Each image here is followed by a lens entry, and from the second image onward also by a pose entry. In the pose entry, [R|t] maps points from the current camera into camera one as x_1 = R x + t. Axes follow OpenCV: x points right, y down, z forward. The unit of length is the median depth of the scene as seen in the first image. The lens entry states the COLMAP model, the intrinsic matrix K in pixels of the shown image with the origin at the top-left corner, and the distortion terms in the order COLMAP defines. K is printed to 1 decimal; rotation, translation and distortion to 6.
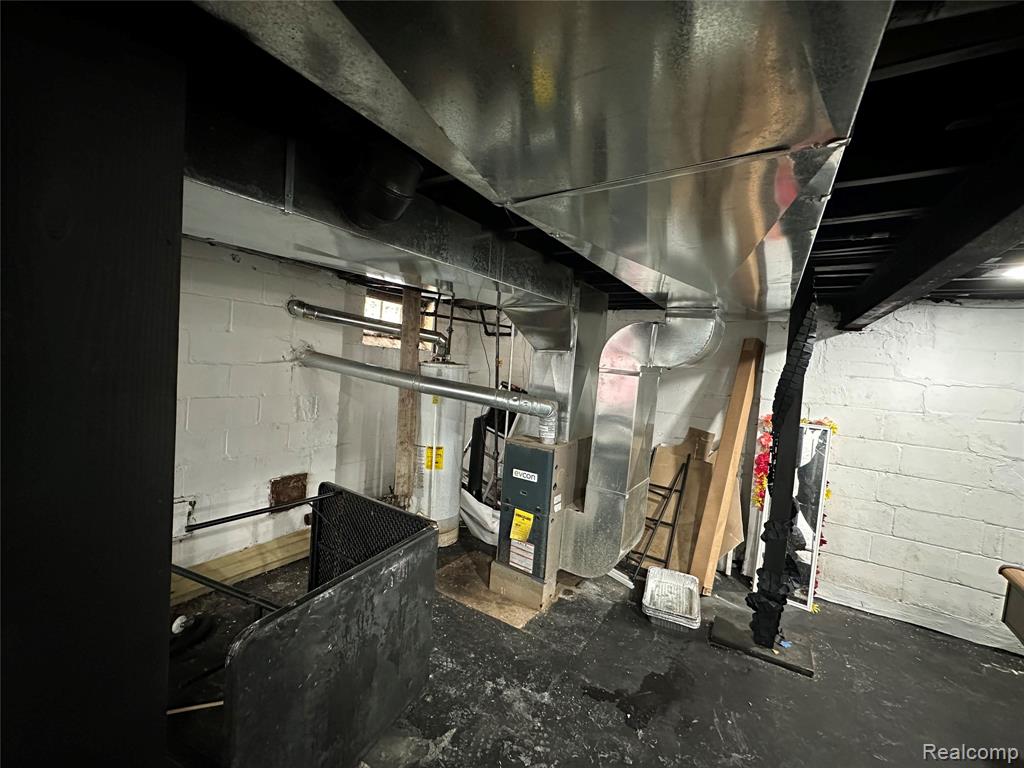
lens RADIAL K [[410.7, 0, 512.0], [0, 410.7, 384.0], [0, 0, 1]] dist [-0.000591, -0.000080]
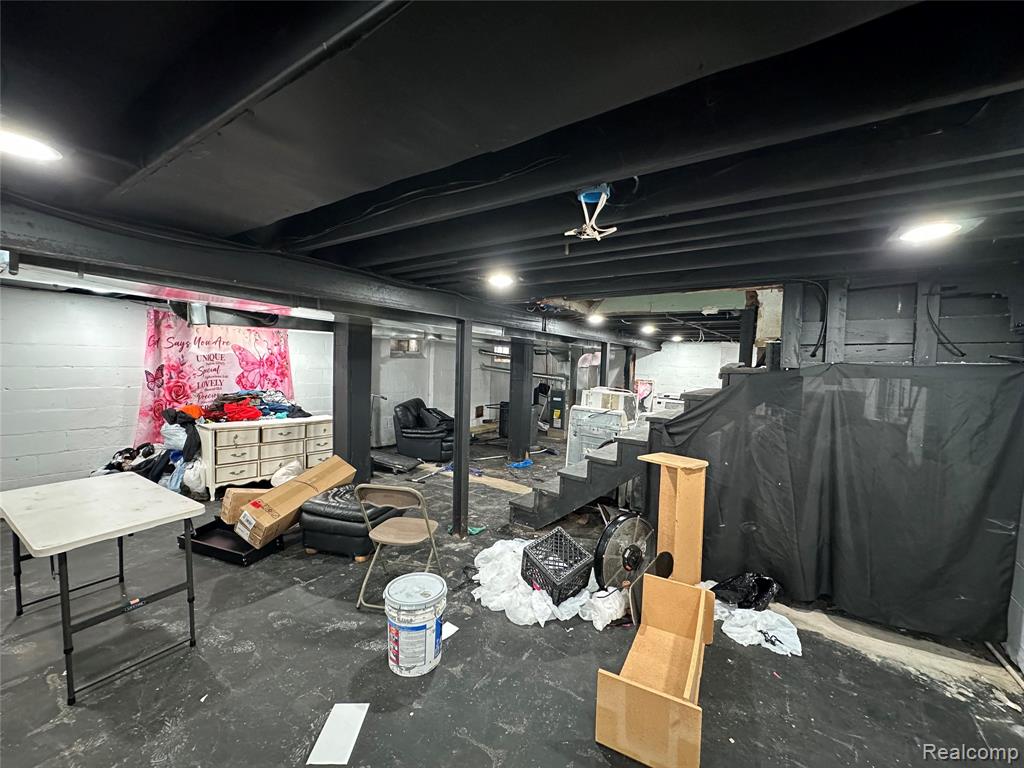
lens RADIAL K [[410.7, 0, 512.0], [0, 410.7, 384.0], [0, 0, 1]] dist [-0.000591, -0.000080]
pose [[0.998803, -0.046074, -0.016452, -0.248453], [0.046103, 0.998936, 0.001374, 0.066685], [0.016371, -0.002131, 0.999864, -2.137054]]
